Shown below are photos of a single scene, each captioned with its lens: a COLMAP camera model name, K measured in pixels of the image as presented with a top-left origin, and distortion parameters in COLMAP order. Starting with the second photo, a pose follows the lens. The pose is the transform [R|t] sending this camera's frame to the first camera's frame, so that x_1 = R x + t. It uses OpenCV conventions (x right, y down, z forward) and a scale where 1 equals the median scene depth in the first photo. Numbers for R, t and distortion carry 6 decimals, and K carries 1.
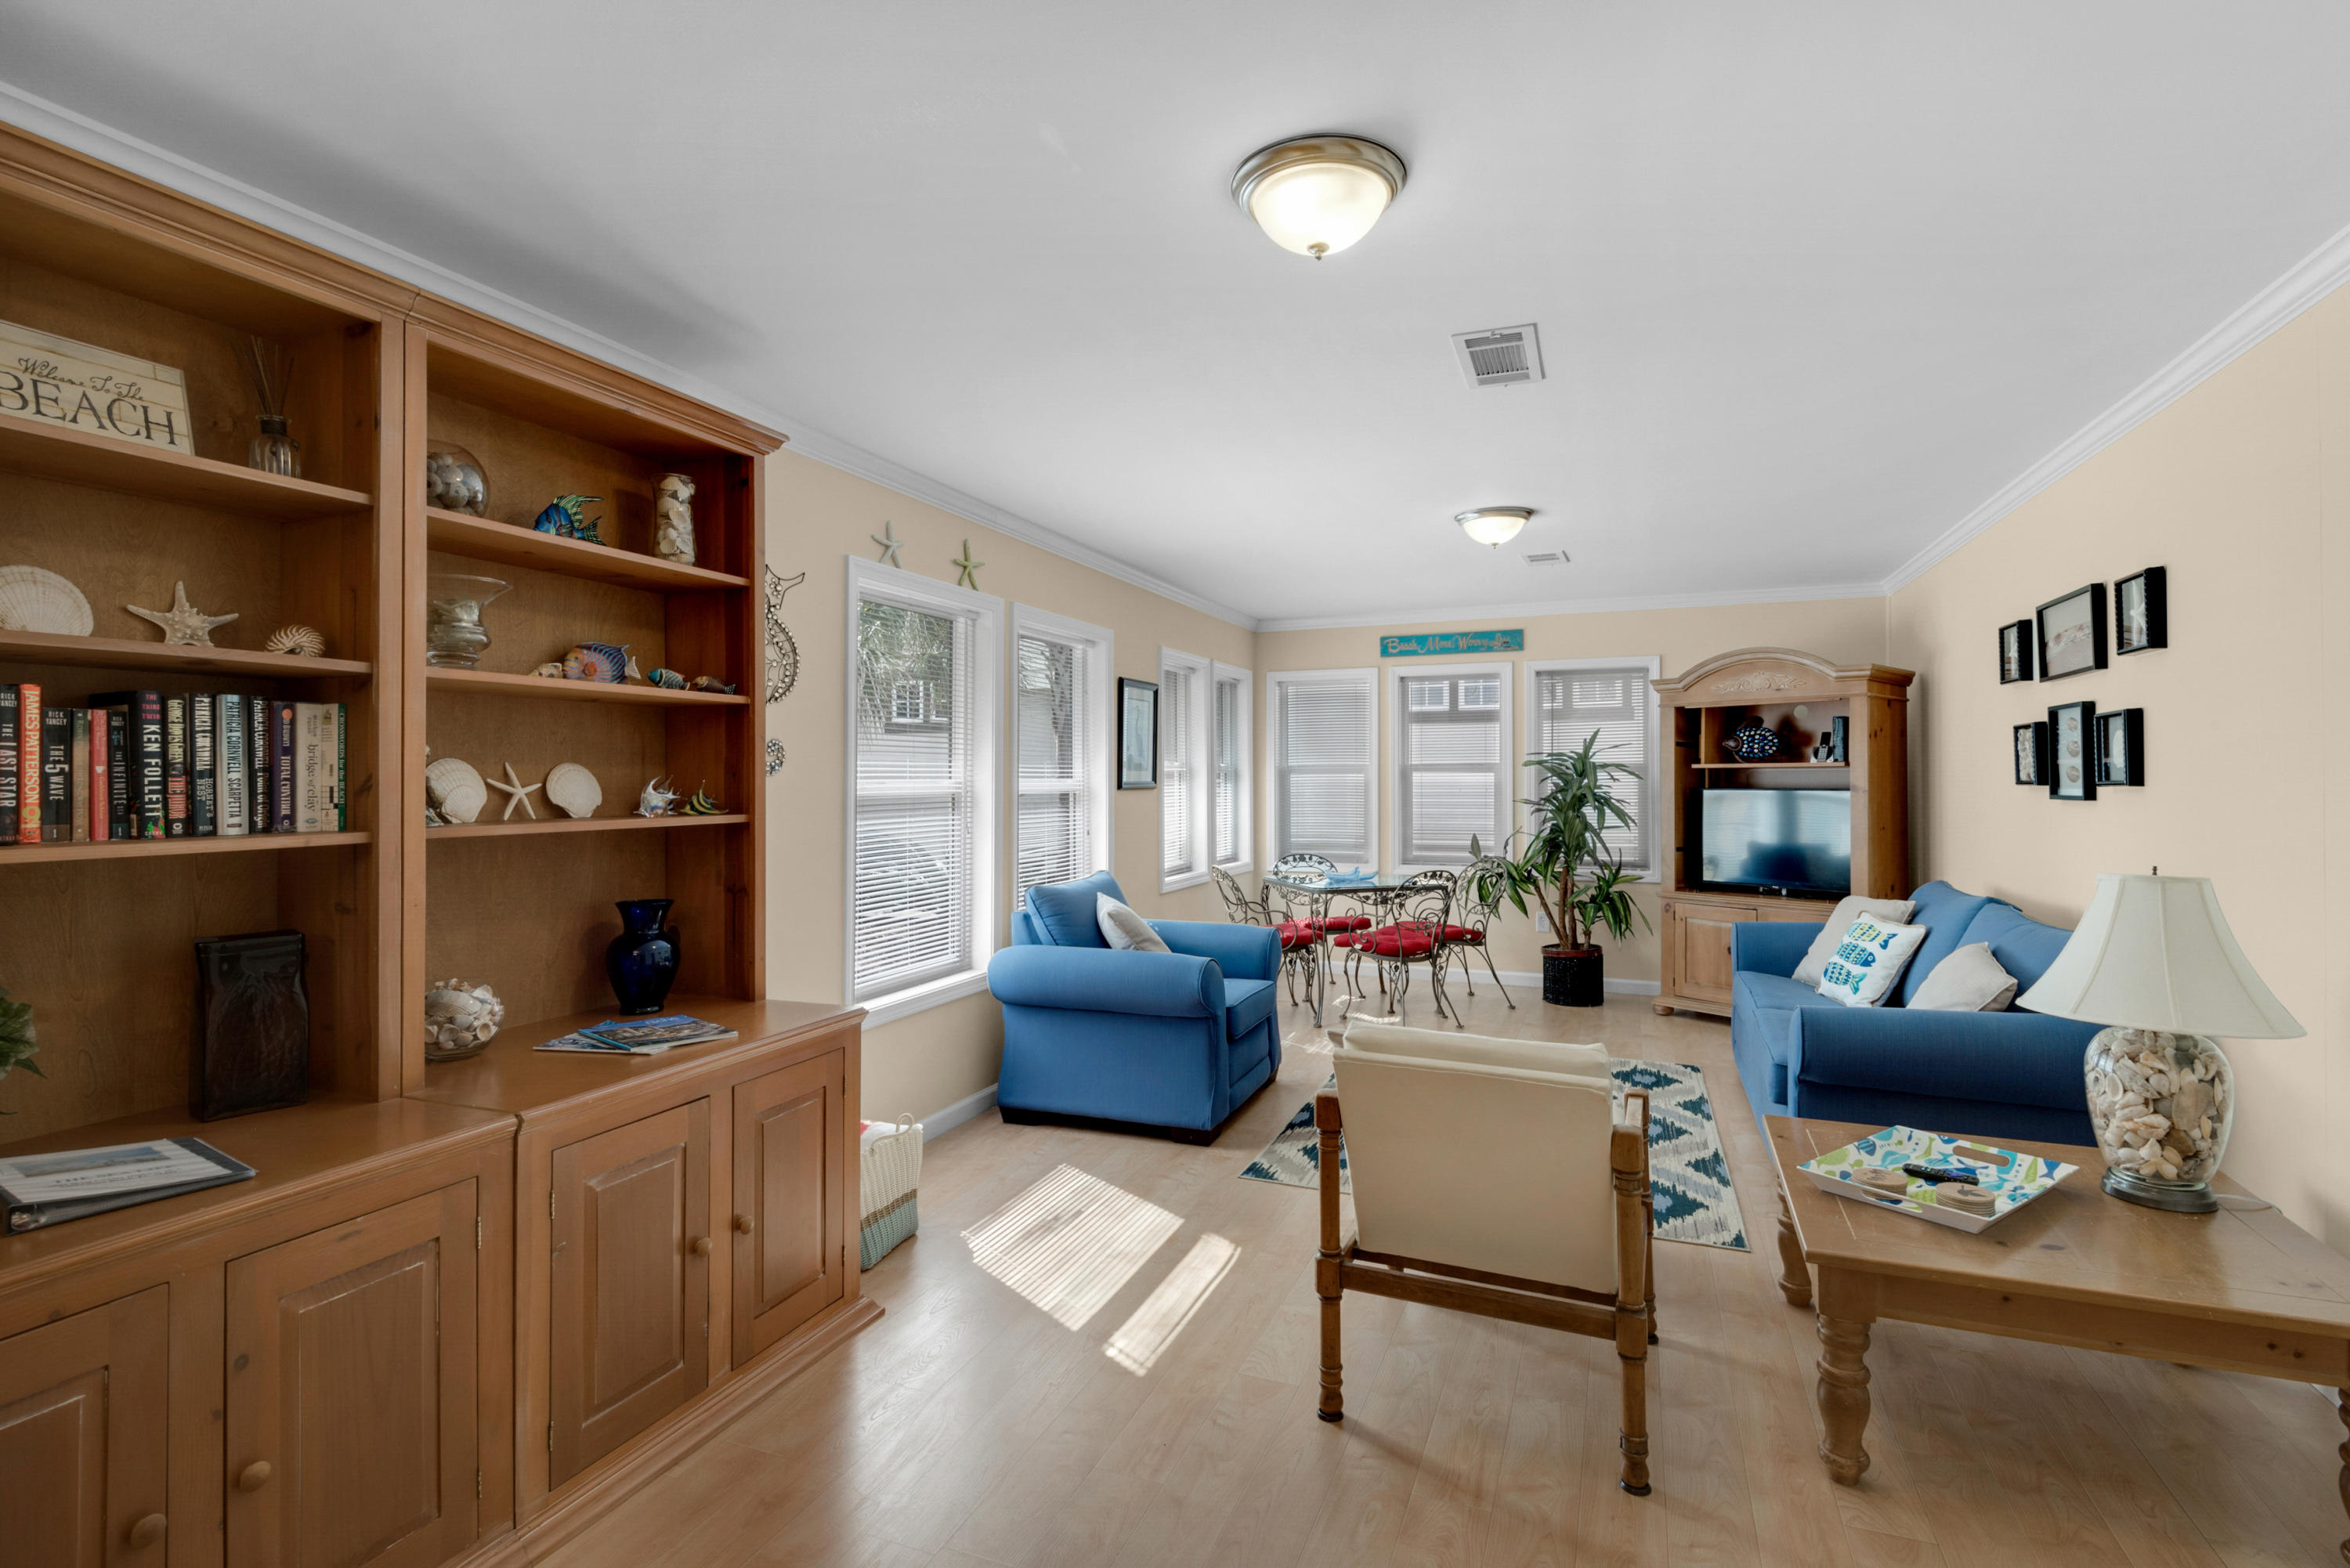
lens RADIAL K [[1112.2, 0, 1179.1], [0, 1112.2, 767.3], [0, 0, 1]] dist [0.037329, -0.018216]
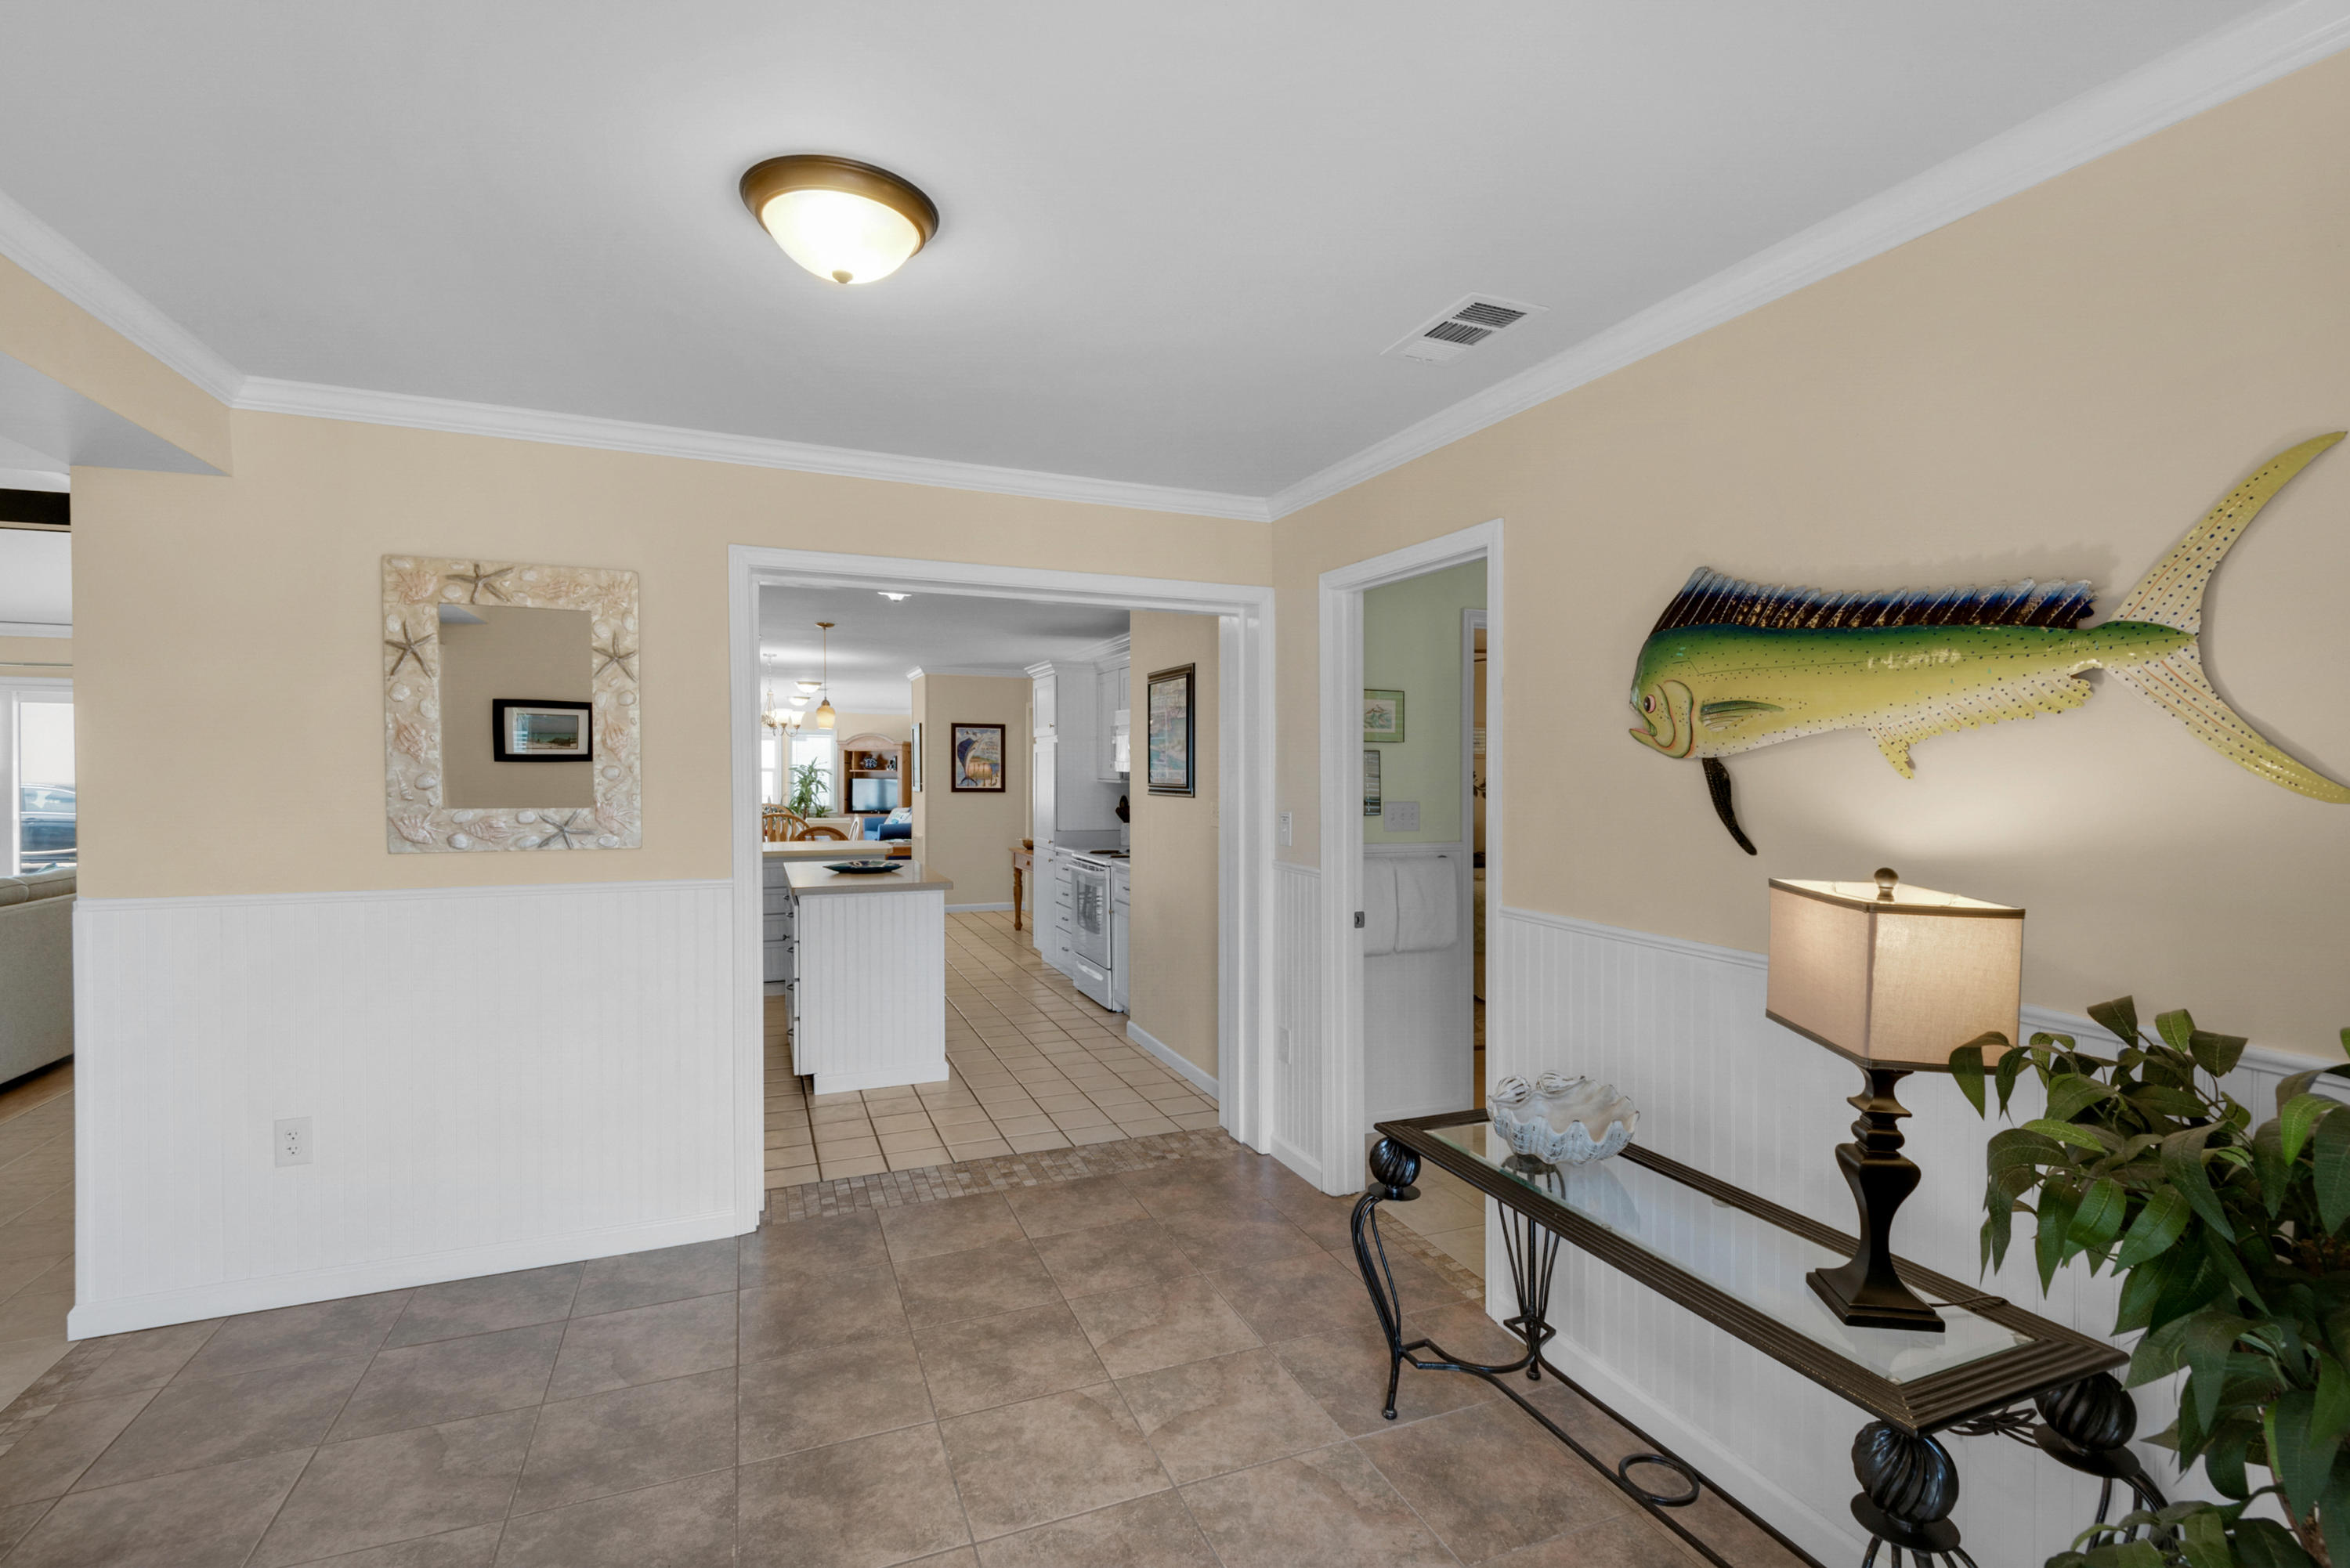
lens RADIAL K [[1068.3, 0, 1183.6], [0, 1068.3, 782.9], [0, 0, 1]] dist [0.015304, -0.000157]
pose [[0.719895, -0.004334, 0.694070, -0.905439], [-0.011500, 0.999769, 0.018171, -0.031653], [-0.693988, -0.021063, 0.719679, -1.713358]]
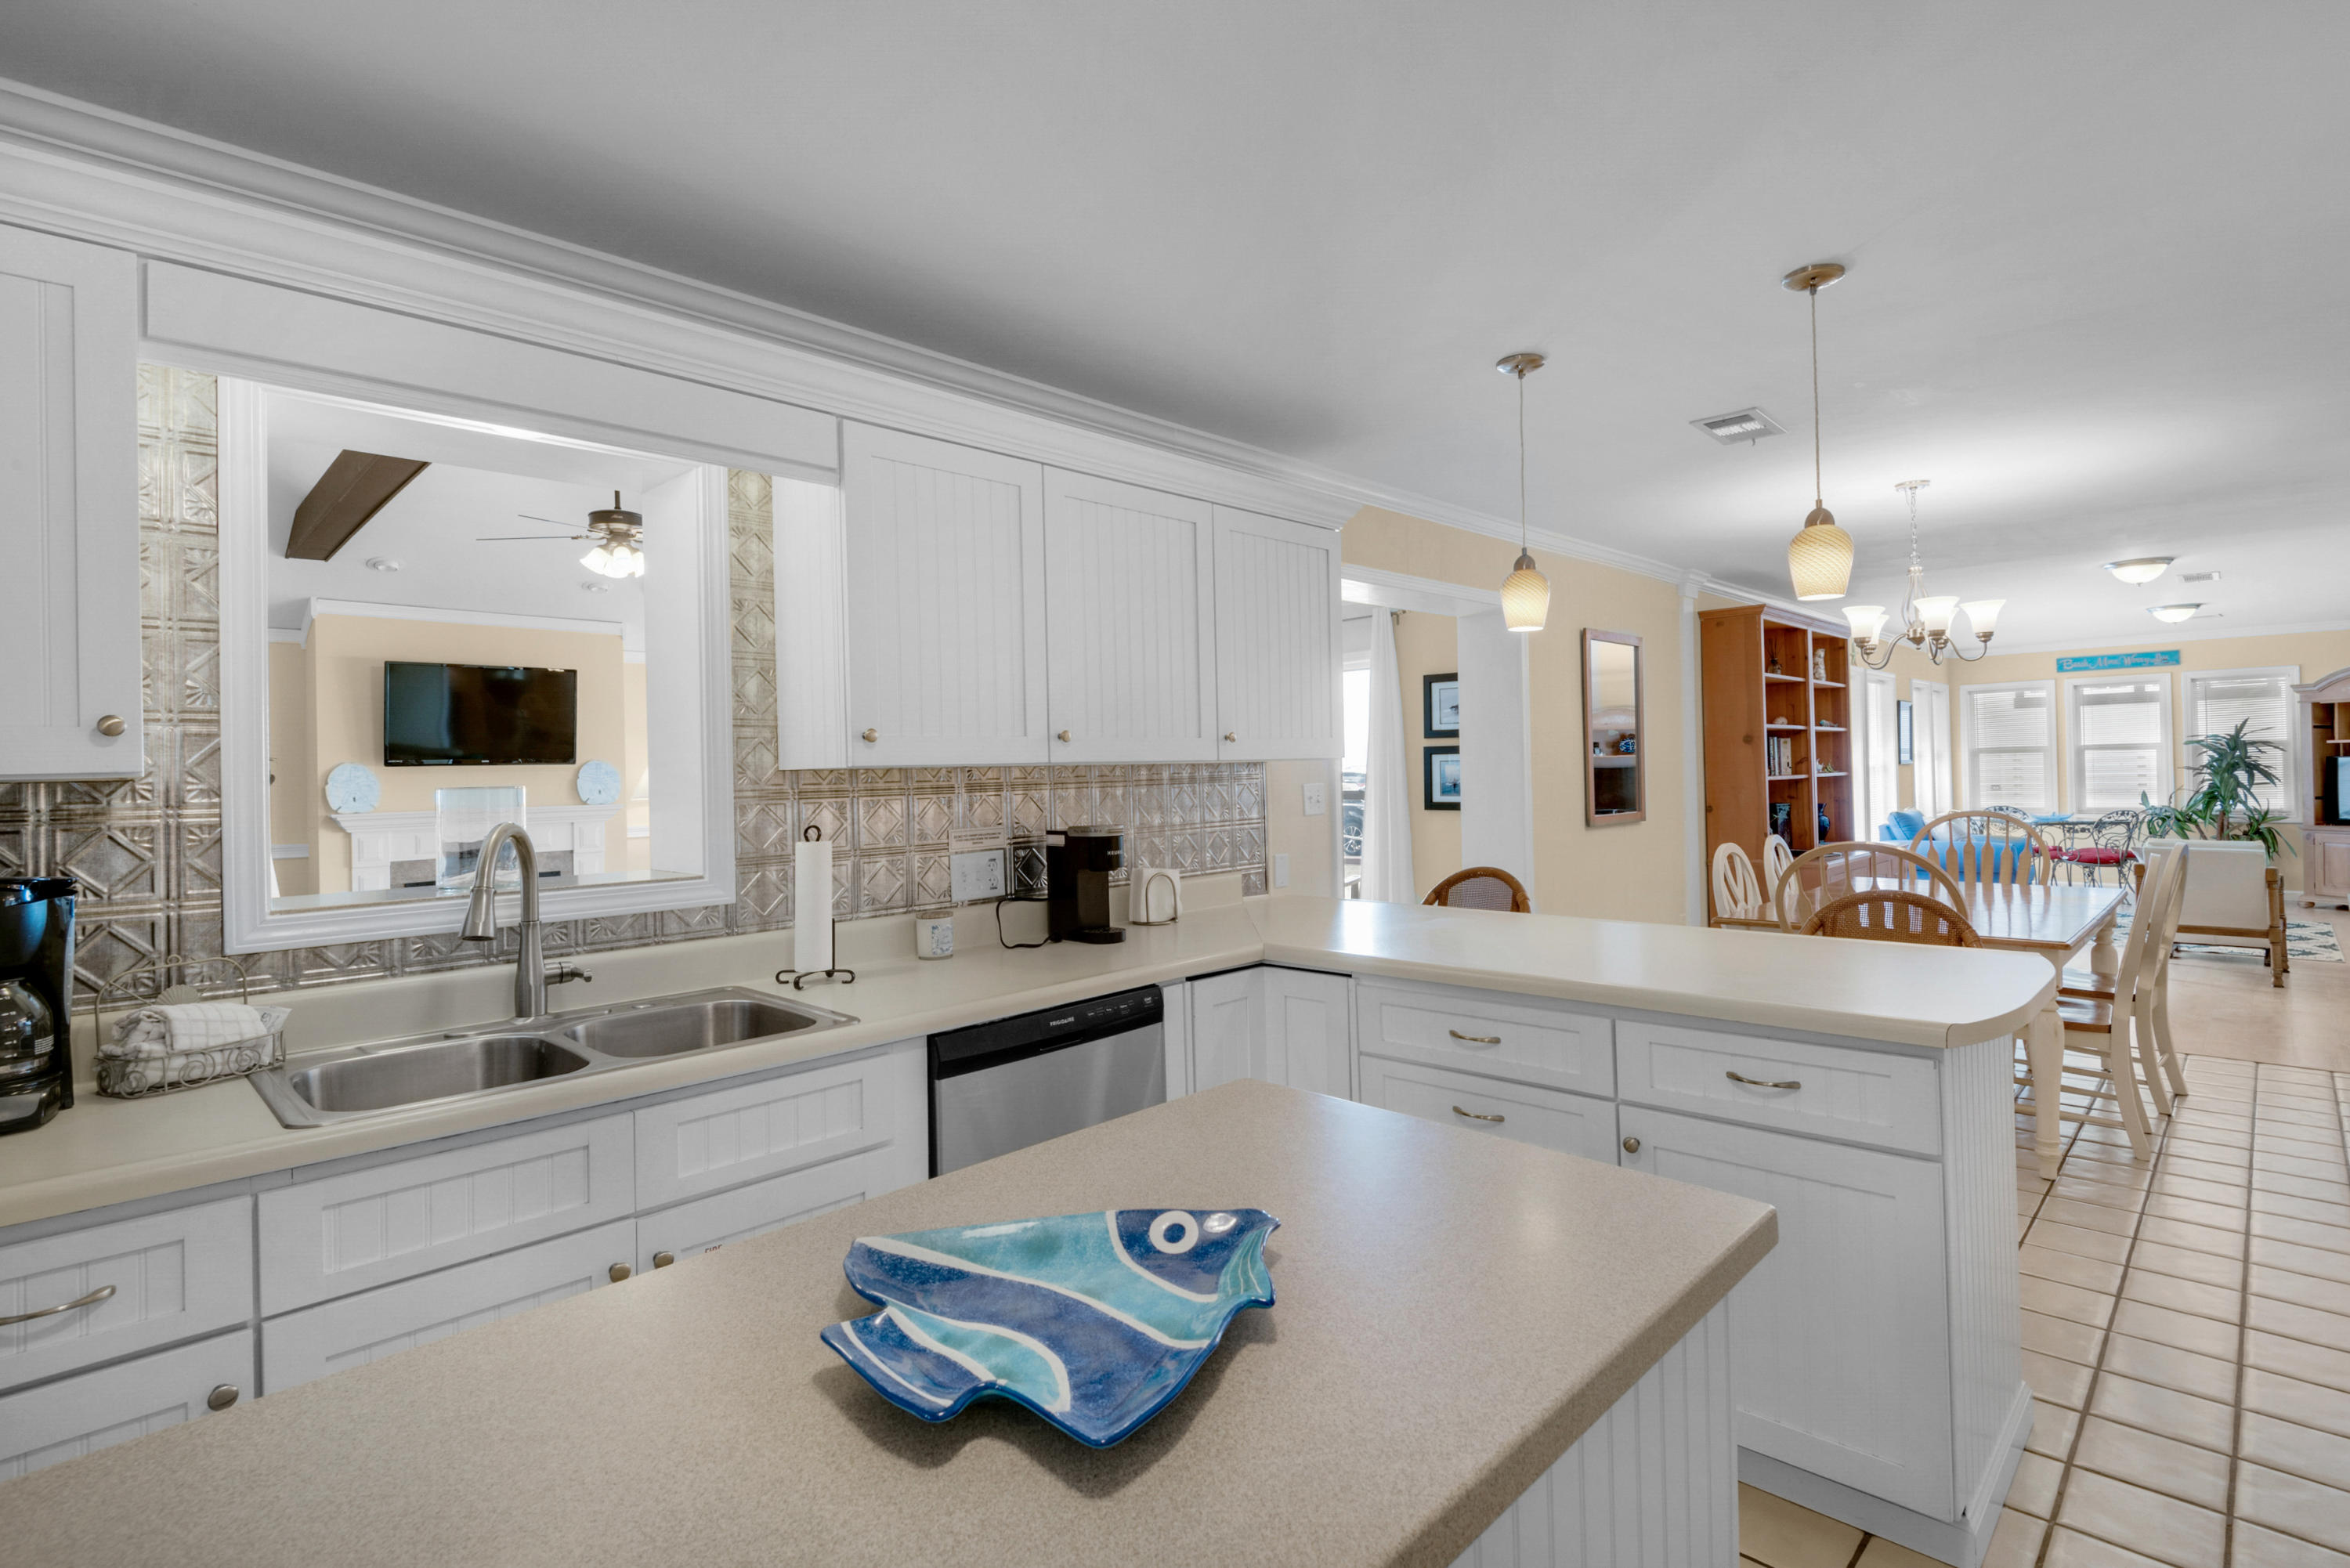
lens RADIAL K [[1113.3, 0, 1174.6], [0, 1113.3, 772.9], [0, 0, 1]] dist [0.000110, -0.005845]
pose [[0.919558, -0.019181, -0.392487, -0.405421], [0.023857, 0.999691, 0.007038, -0.006759], [0.392230, -0.015836, 0.919731, -1.028999]]
